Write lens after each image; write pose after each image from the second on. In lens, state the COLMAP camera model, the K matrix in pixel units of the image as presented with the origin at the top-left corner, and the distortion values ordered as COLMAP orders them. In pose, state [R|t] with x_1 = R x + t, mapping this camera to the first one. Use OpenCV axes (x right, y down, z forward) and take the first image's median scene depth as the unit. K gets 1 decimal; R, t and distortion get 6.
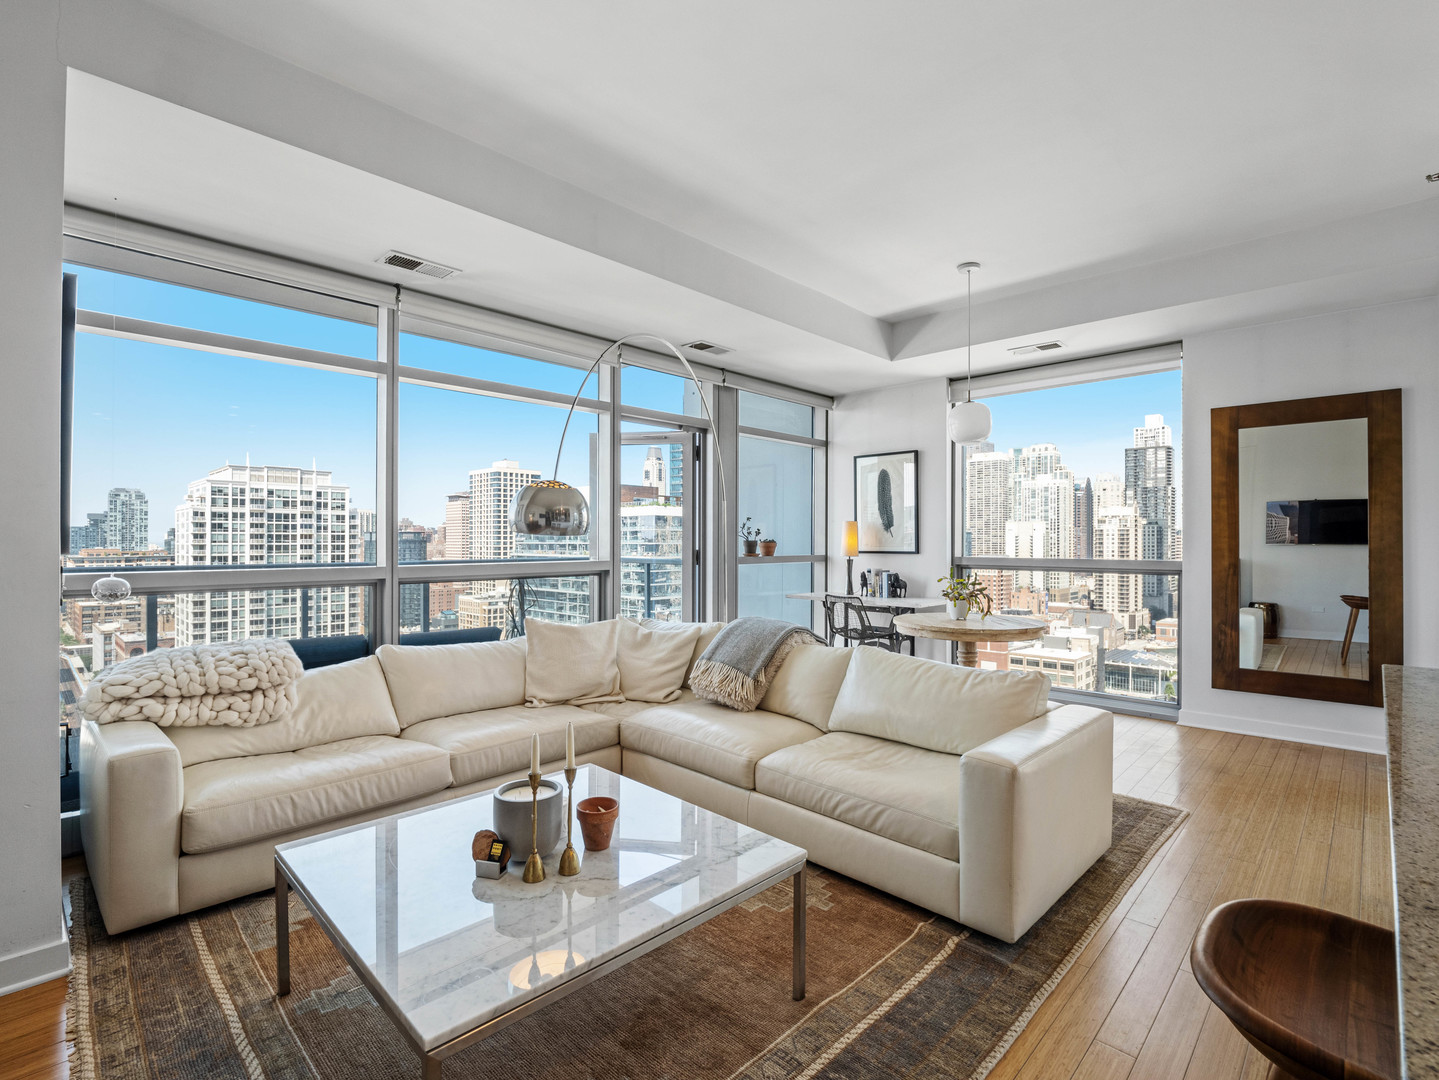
lens RADIAL K [[690.7, 0, 710.1], [0, 690.7, 538.6], [0, 0, 1]] dist [-0.013636, -0.000525]
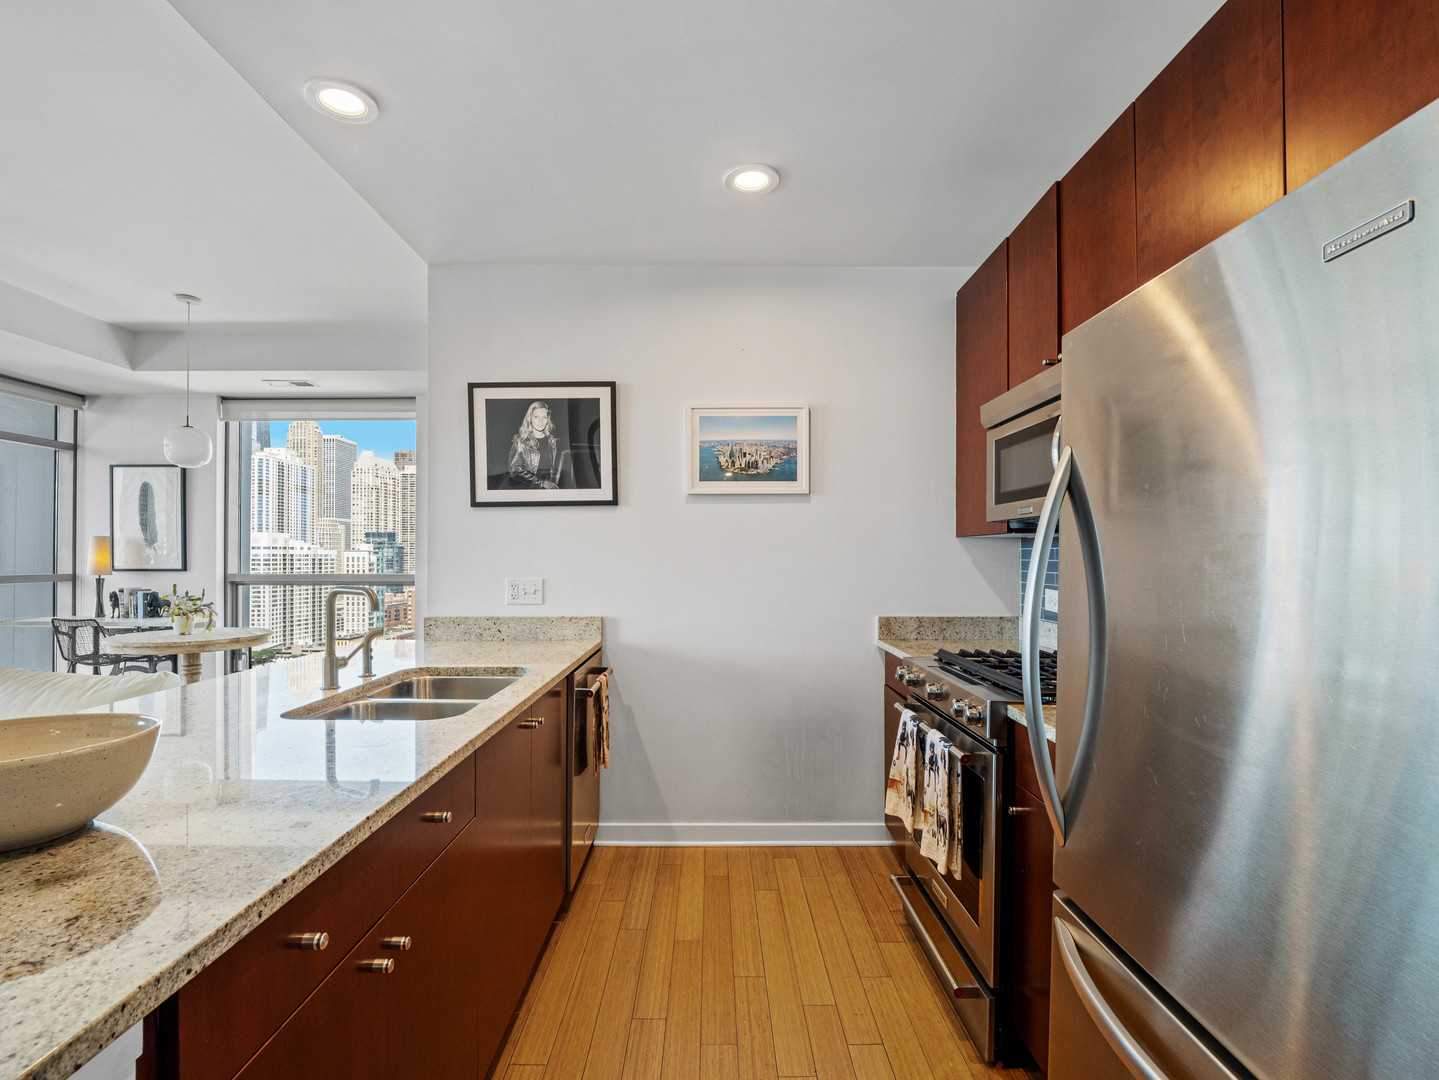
lens RADIAL K [[690.7, 0, 717.0], [0, 690.7, 552.4], [0, 0, 1]] dist [-0.013636, -0.000525]
pose [[0.706203, 0.002059, 0.708006, 0.145570], [-0.001830, 0.999998, -0.001083, -0.004718], [-0.708007, -0.000531, 0.706205, -0.219426]]
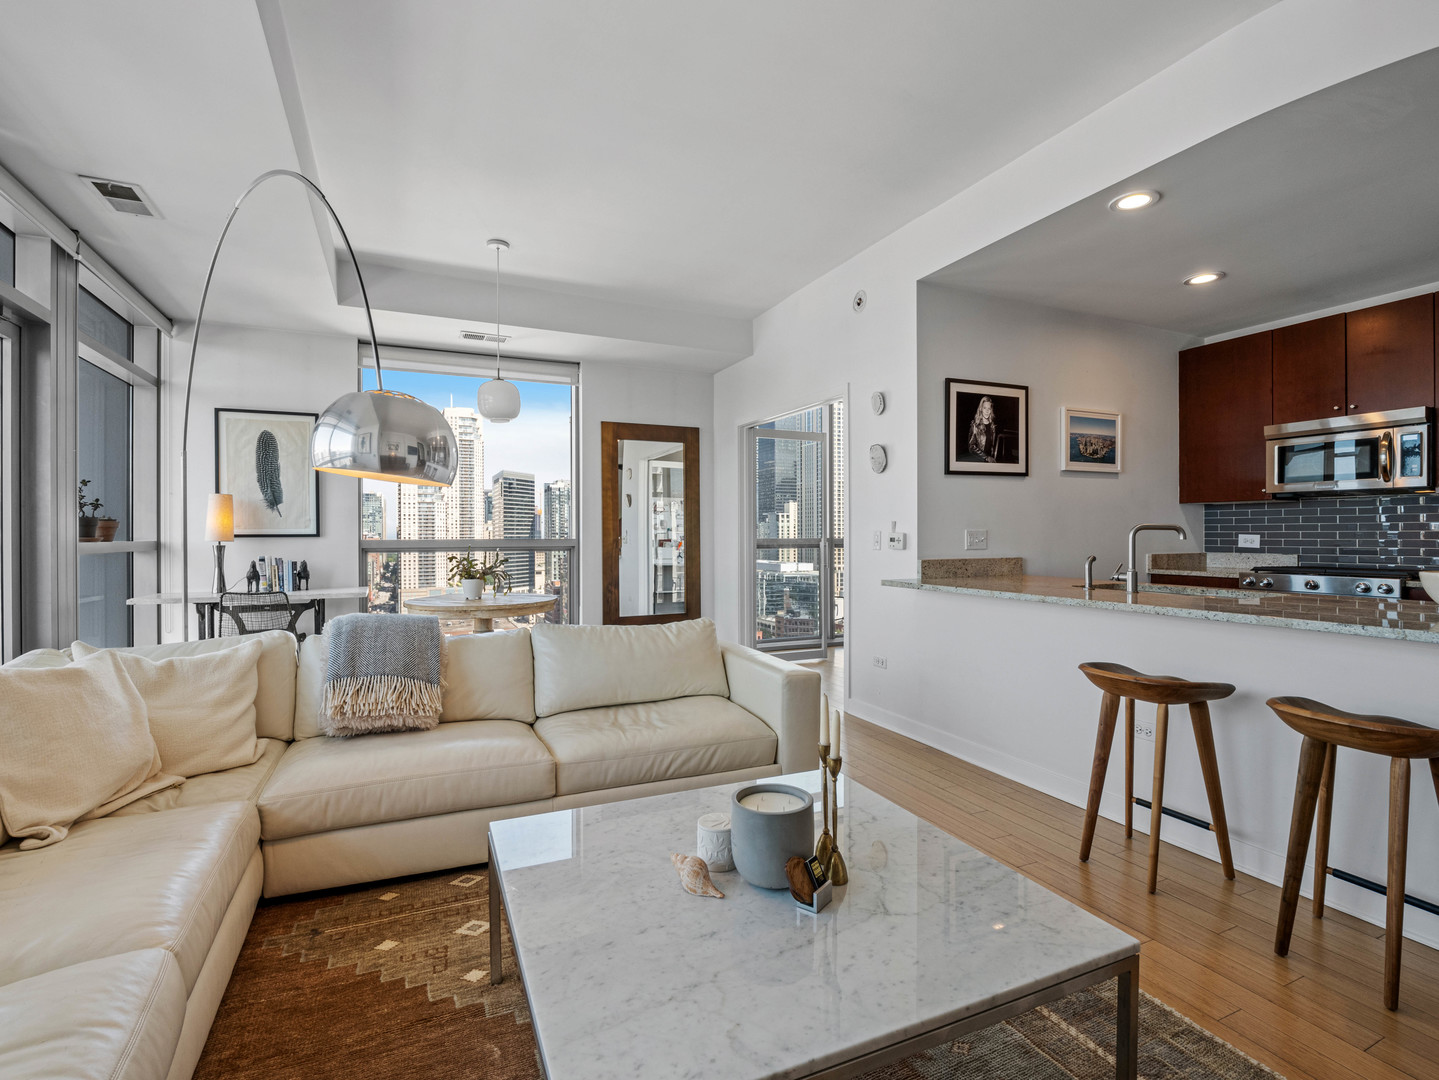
lens RADIAL K [[690.7, 0, 727.3], [0, 690.7, 540.7], [0, 0, 1]] dist [-0.013636, -0.000525]
pose [[0.351371, -0.011674, 0.936164, -0.312490], [0.000844, 0.999926, 0.012153, 0.016787], [-0.936236, -0.003480, 0.351354, 0.235533]]
